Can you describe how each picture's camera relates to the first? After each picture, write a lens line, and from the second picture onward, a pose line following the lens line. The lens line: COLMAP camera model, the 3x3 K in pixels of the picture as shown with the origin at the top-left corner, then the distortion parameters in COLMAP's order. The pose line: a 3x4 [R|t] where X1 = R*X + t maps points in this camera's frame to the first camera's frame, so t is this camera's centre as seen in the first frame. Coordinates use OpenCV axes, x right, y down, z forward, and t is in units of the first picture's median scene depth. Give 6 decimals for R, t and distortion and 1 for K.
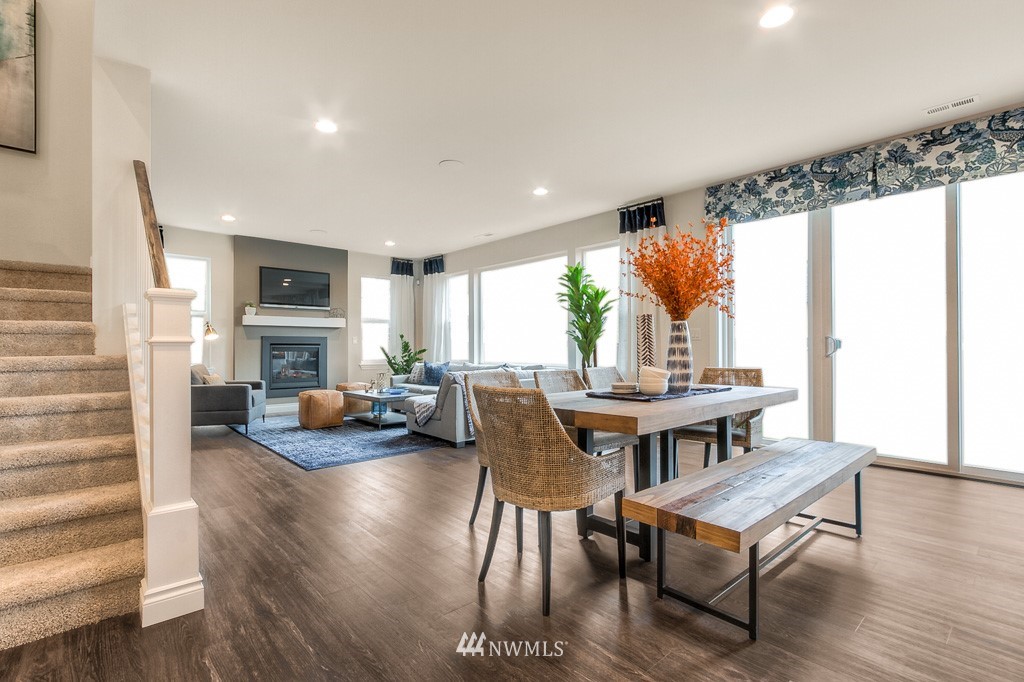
lens RADIAL K [[468.6, 0, 512.0], [0, 468.6, 341.0], [0, 0, 1]] dist [-0.002011, 0.000252]
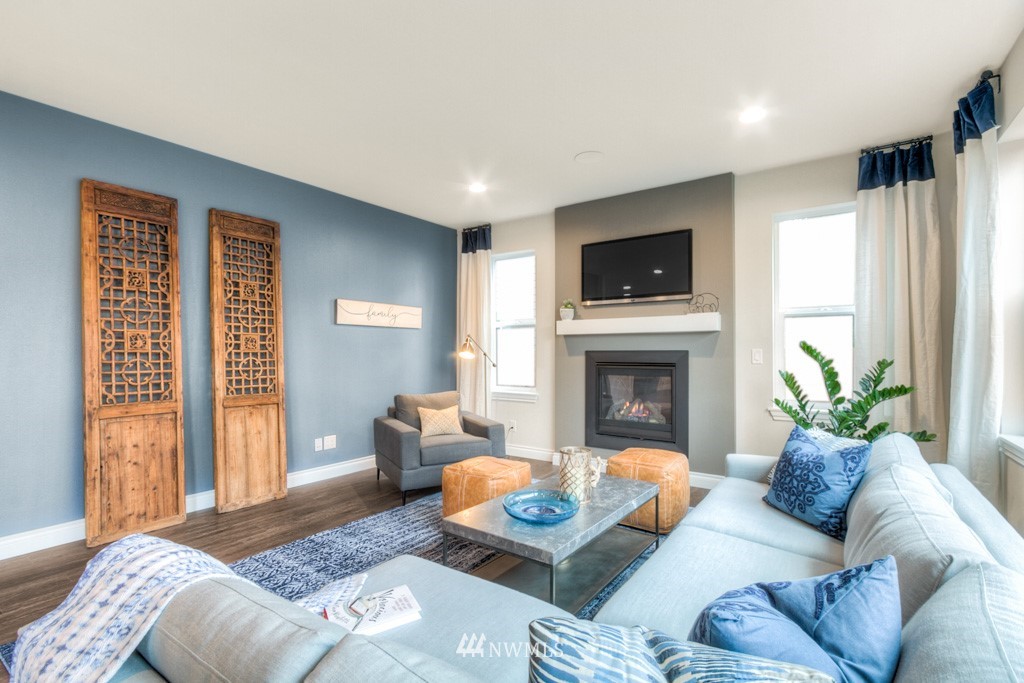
lens RADIAL K [[475.1, 0, 508.0], [0, 475.1, 348.8], [0, 0, 1]] dist [-0.000980, 0.000168]
pose [[0.224273, -0.012349, -0.974448, 0.080132], [0.009528, 0.999900, -0.010478, -0.007234], [0.974480, -0.006935, 0.224368, 0.694254]]
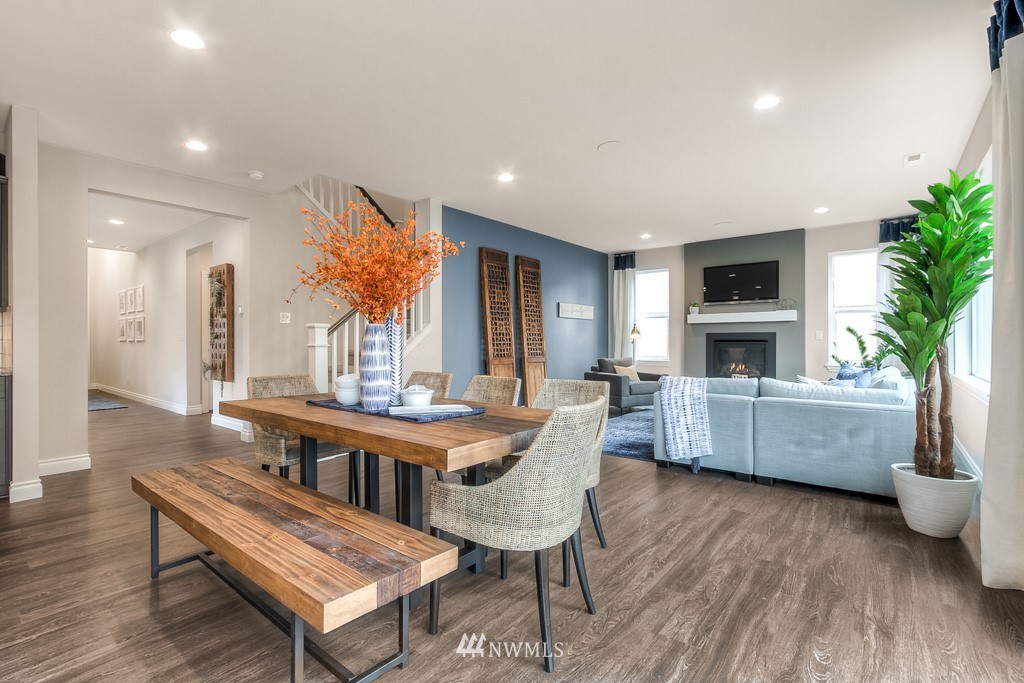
lens RADIAL K [[468.6, 0, 512.0], [0, 468.6, 341.5], [0, 0, 1]] dist [-0.002011, 0.000252]
pose [[0.167727, -0.004077, -0.985825, 0.404081], [0.010057, 0.999946, -0.002424, 0.005590], [0.985782, -0.009508, 0.167759, 0.362198]]
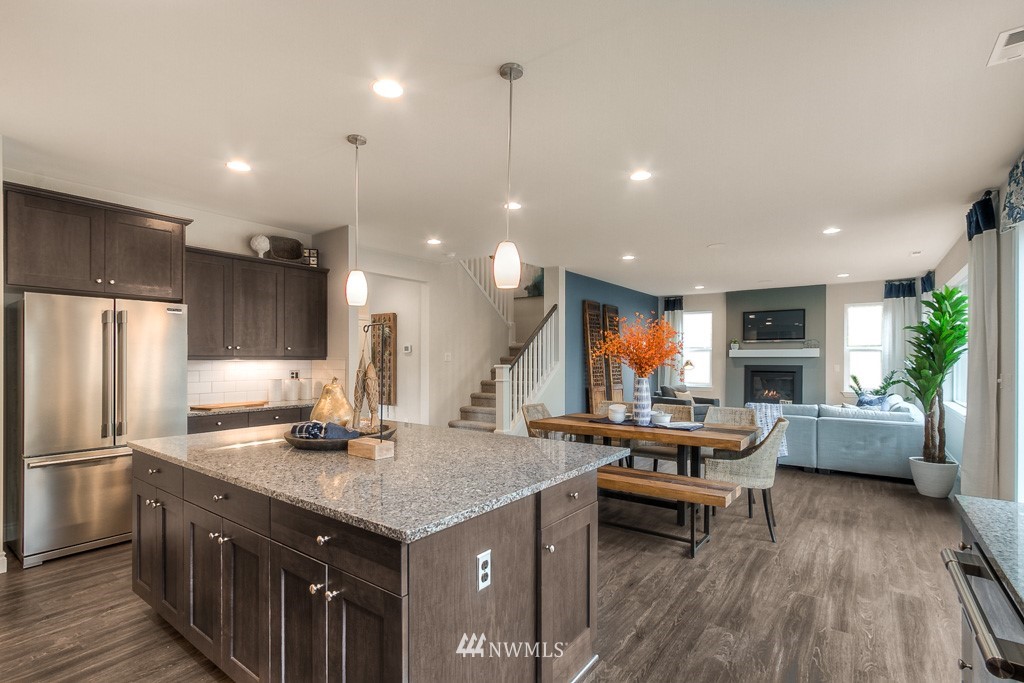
lens RADIAL K [[479.0, 0, 513.8], [0, 479.0, 361.5], [0, 0, 1]] dist [-0.000704, -0.000398]
pose [[0.207870, 0.001127, -0.978156, 0.594598], [0.005833, 0.999980, 0.002392, -0.025962], [0.978139, -0.006203, 0.207859, 0.084620]]
